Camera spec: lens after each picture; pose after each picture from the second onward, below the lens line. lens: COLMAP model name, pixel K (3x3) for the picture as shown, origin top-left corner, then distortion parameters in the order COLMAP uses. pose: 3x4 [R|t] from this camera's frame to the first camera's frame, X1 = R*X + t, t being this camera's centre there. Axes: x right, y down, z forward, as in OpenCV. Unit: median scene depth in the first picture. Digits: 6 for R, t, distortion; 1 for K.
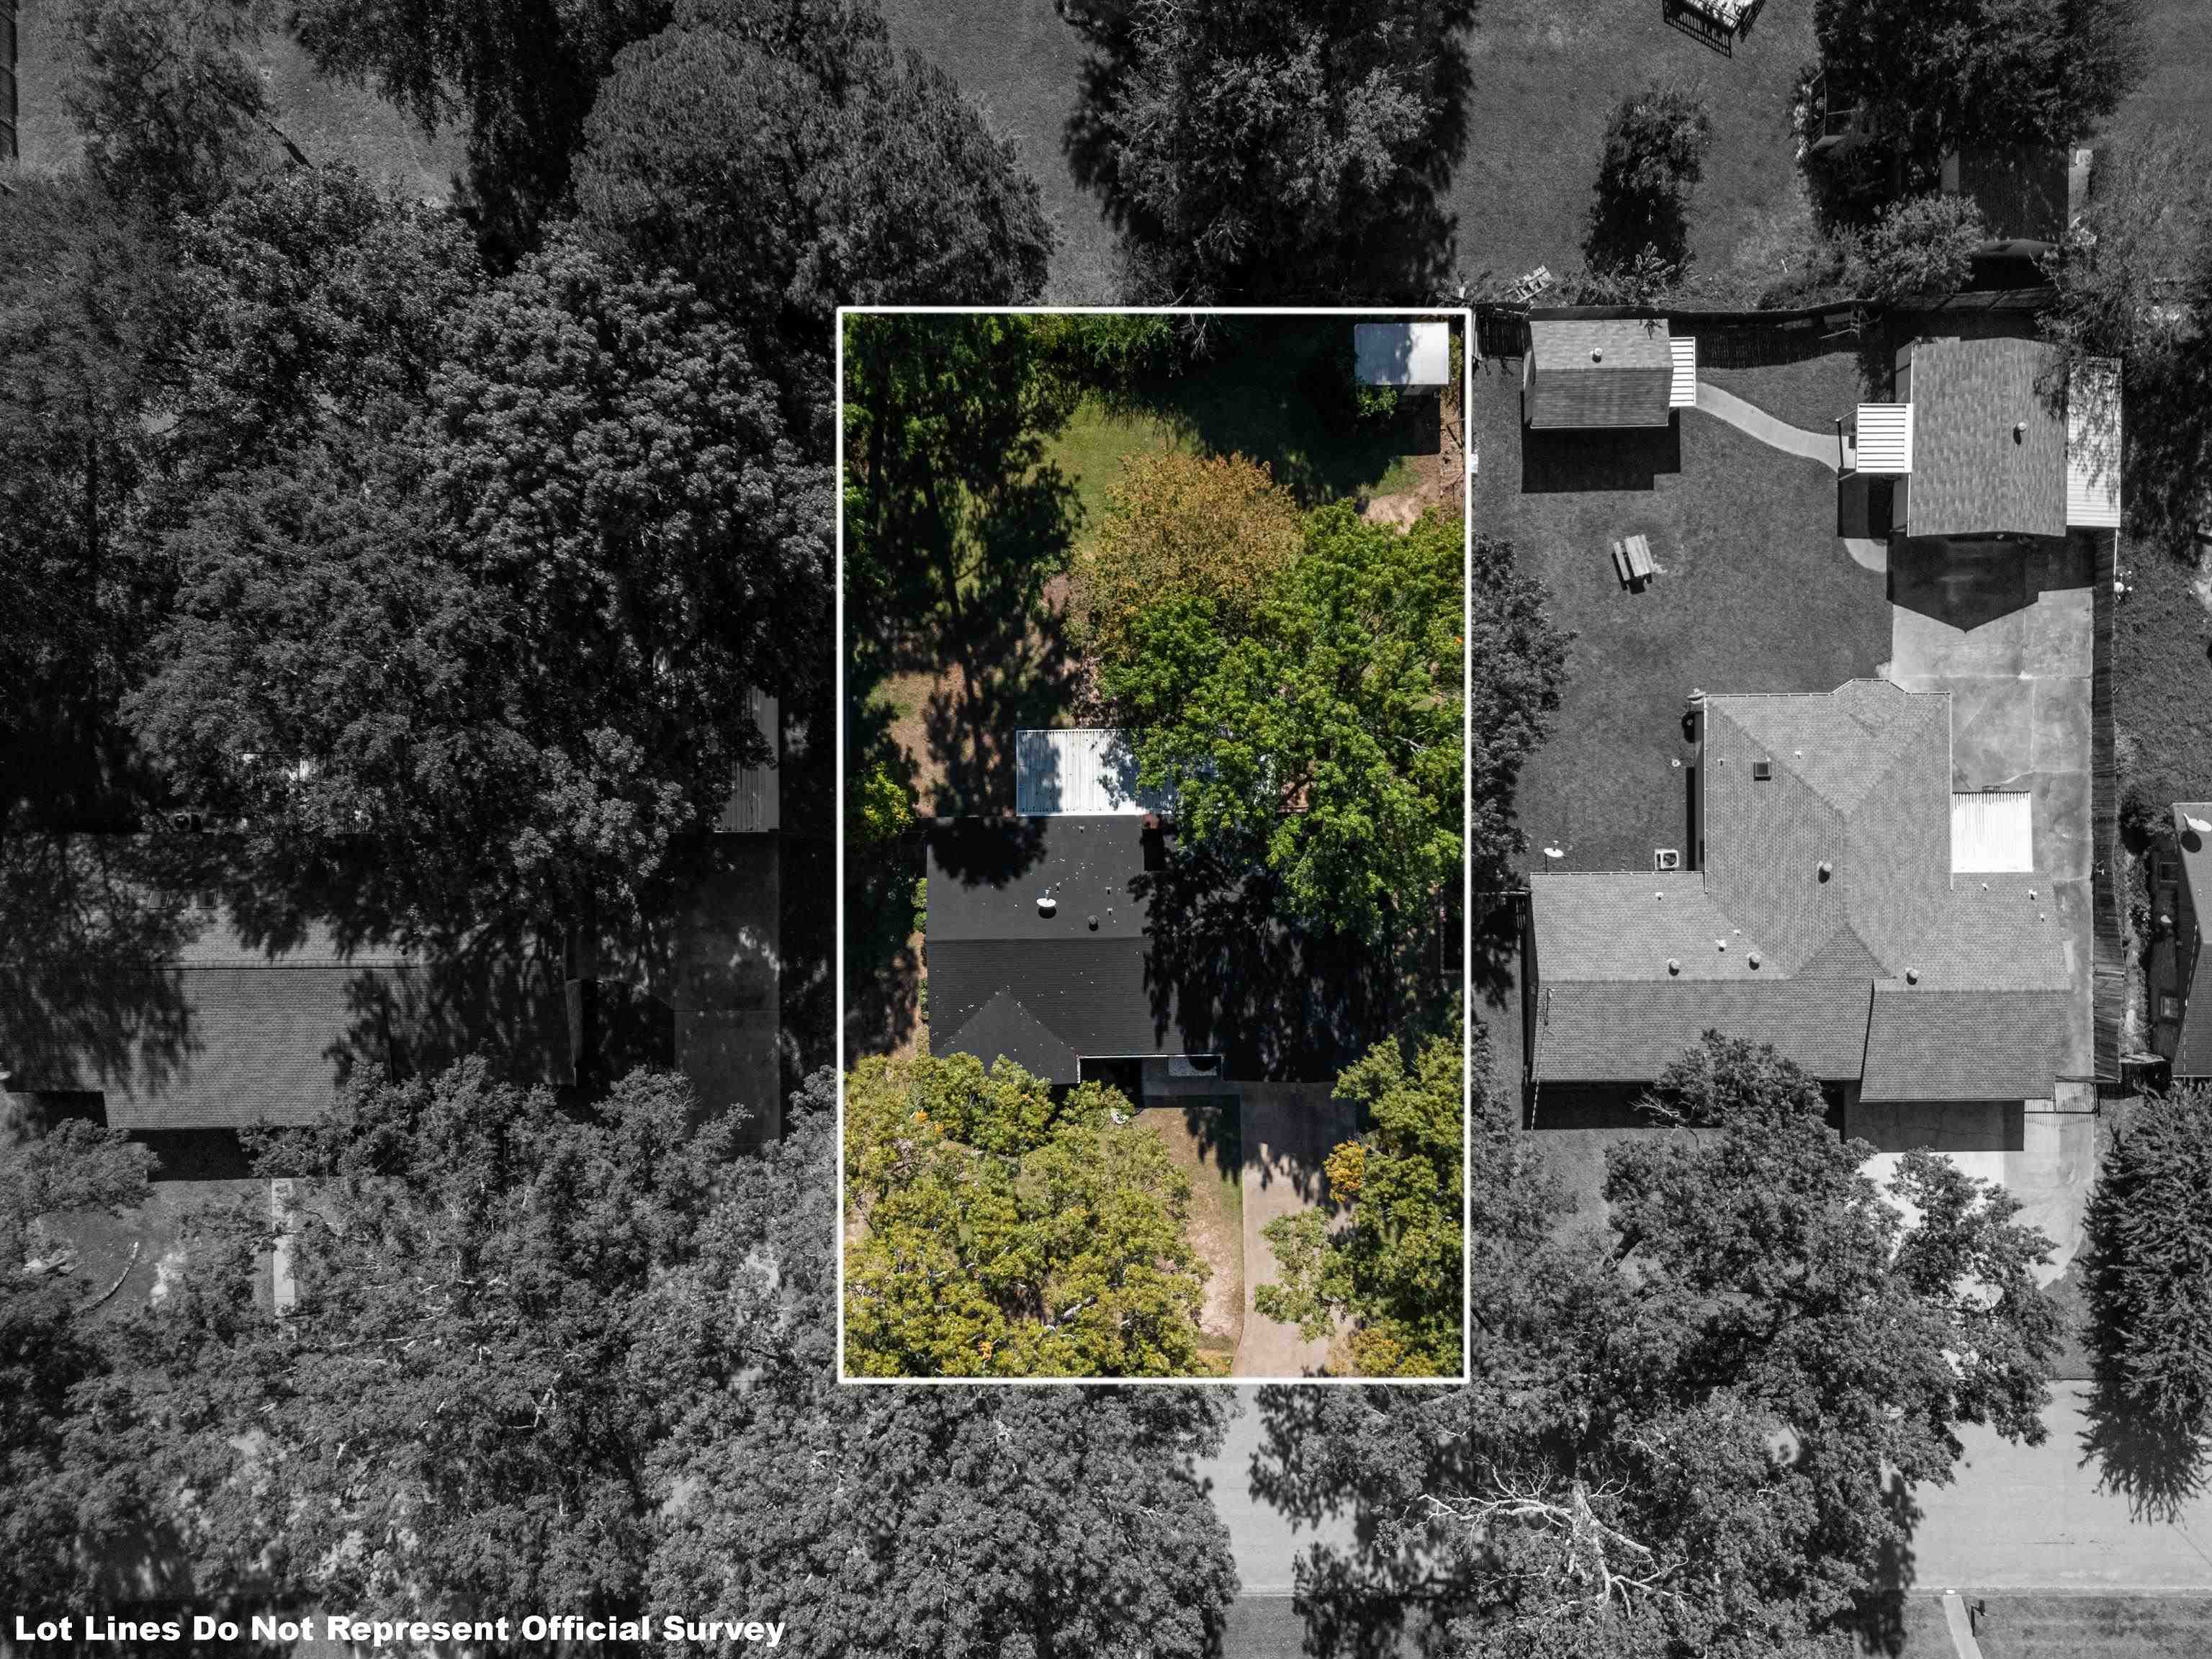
lens RADIAL K [[1647.3, 0, 1106.0], [0, 1647.3, 829.5], [0, 0, 1]] dist [0.061099, -0.031683]
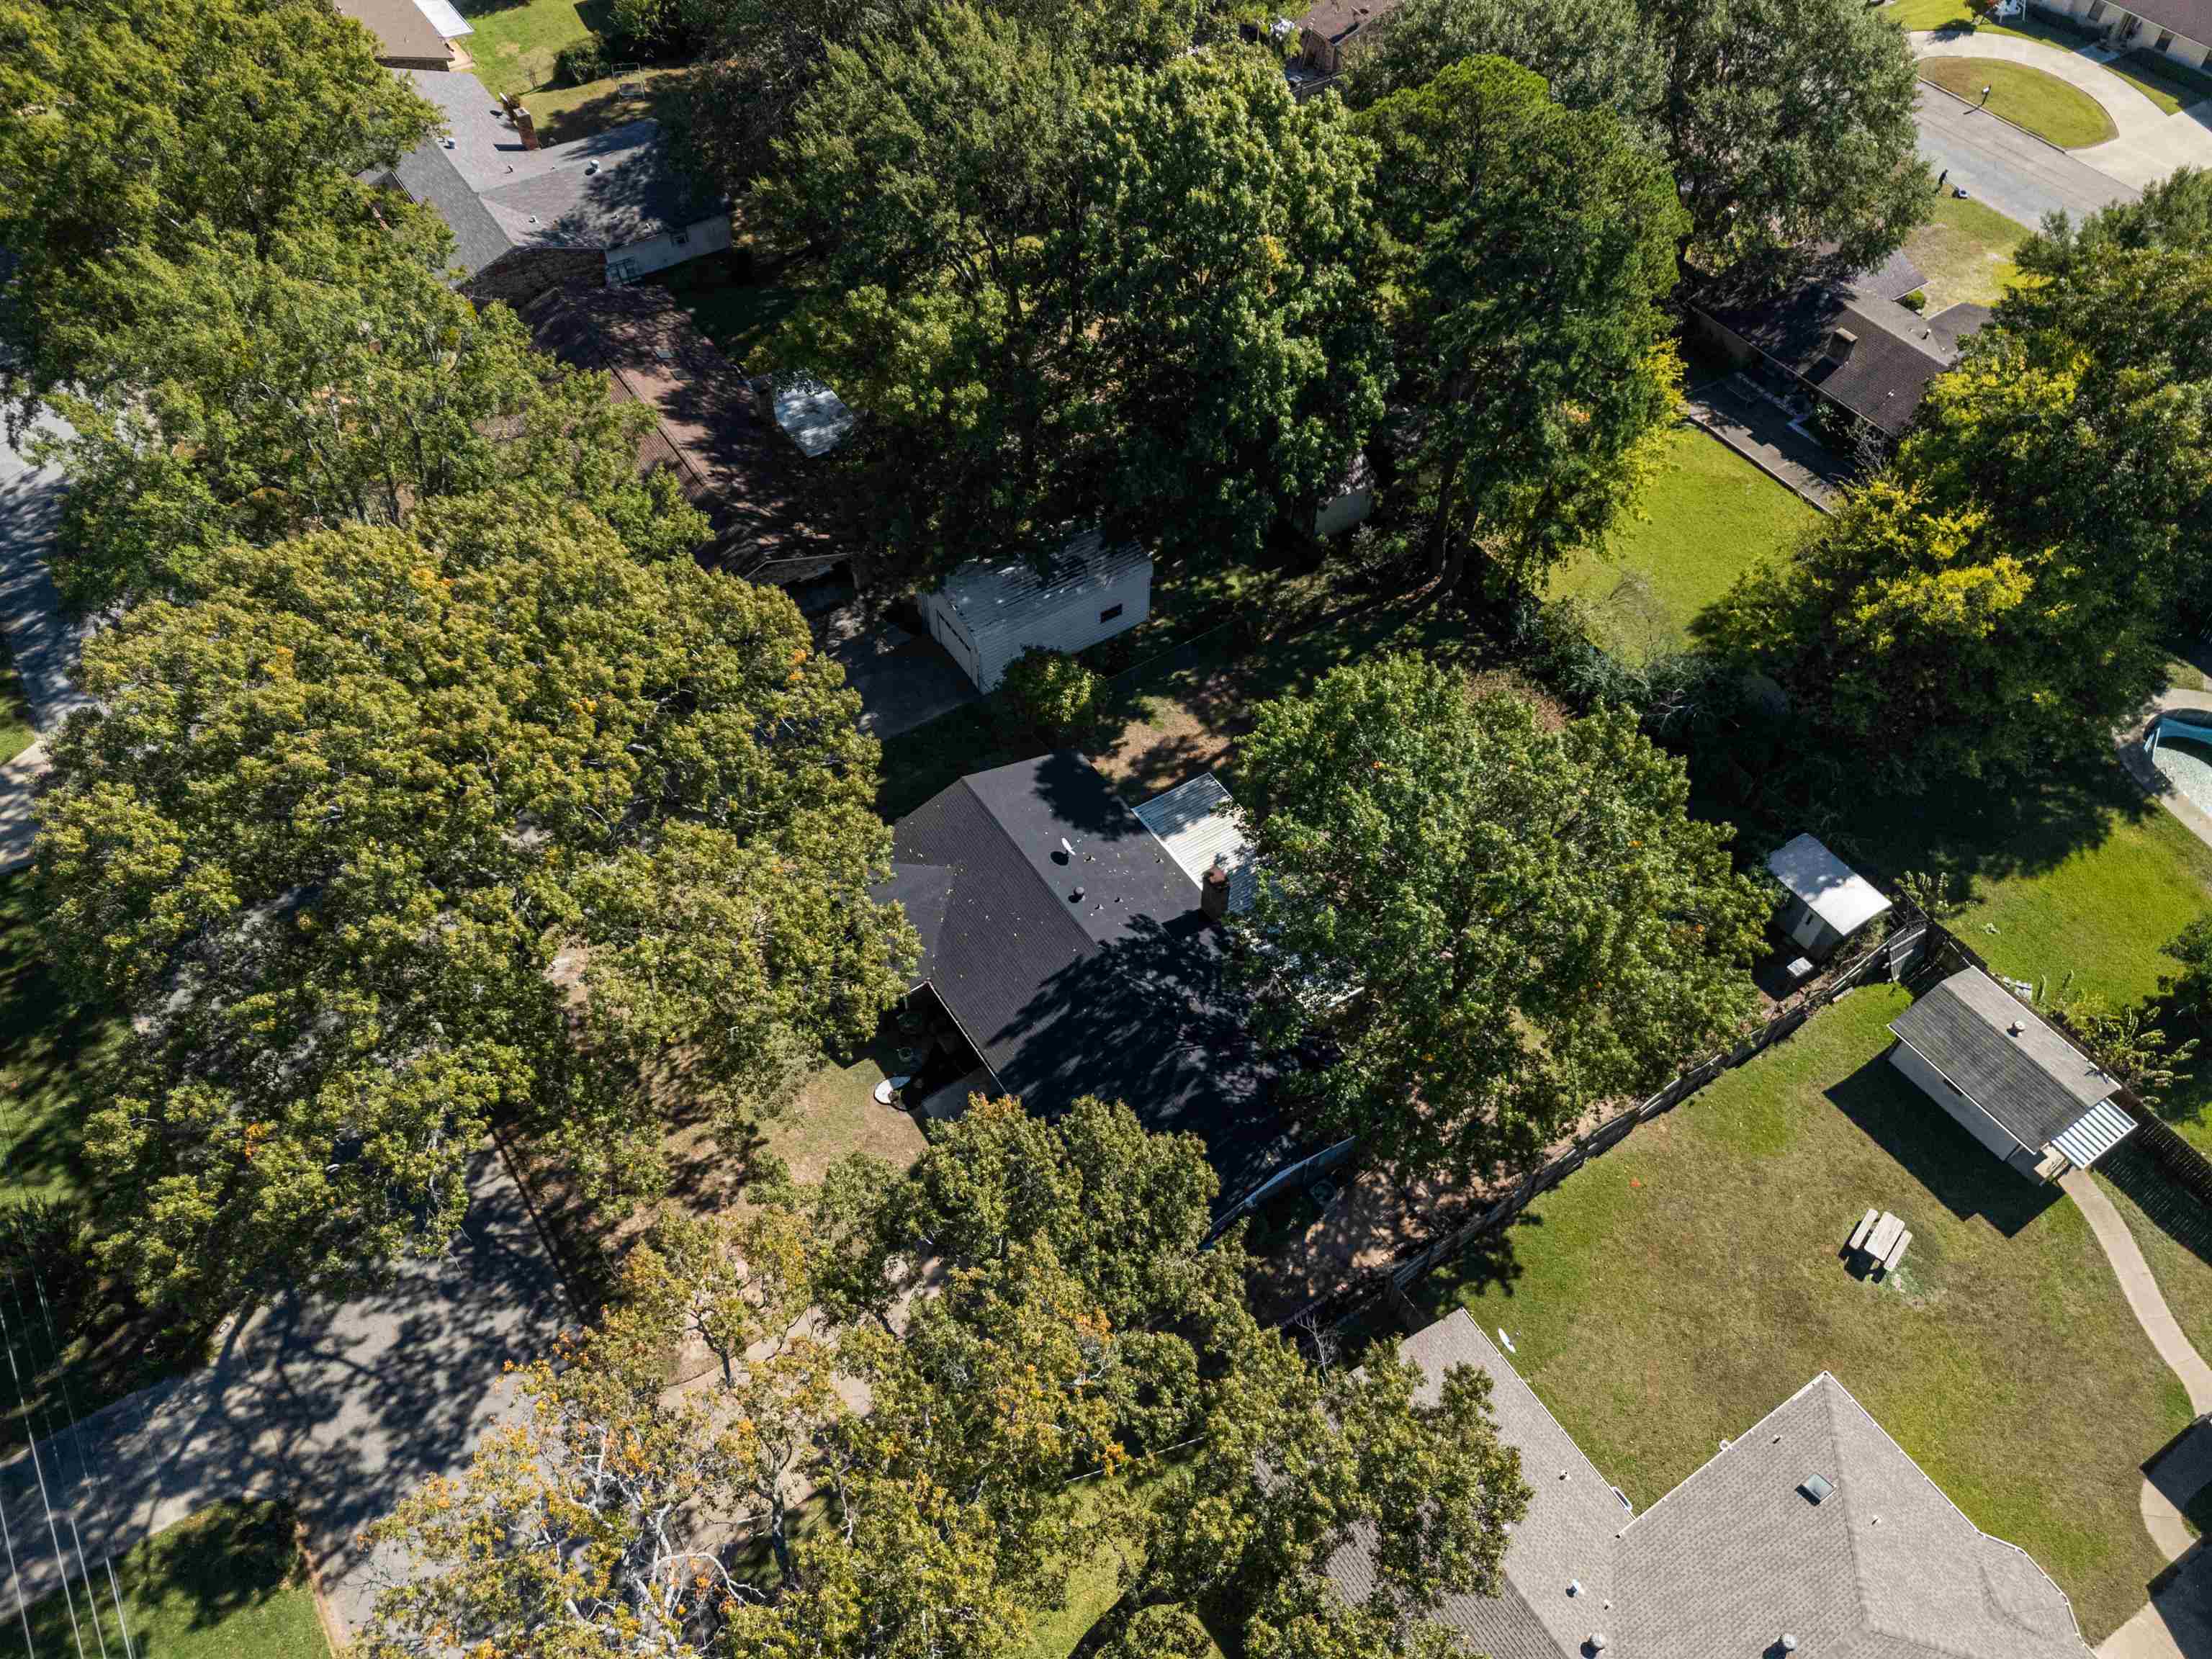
lens RADIAL K [[1647.3, 0, 1106.0], [0, 1647.3, 829.5], [0, 0, 1]] dist [0.061099, -0.031683]
pose [[0.542975, 0.647510, -0.534704, 0.408180], [-0.839738, 0.415503, -0.349566, 0.309030], [-0.004177, 0.638817, 0.769347, 0.308374]]
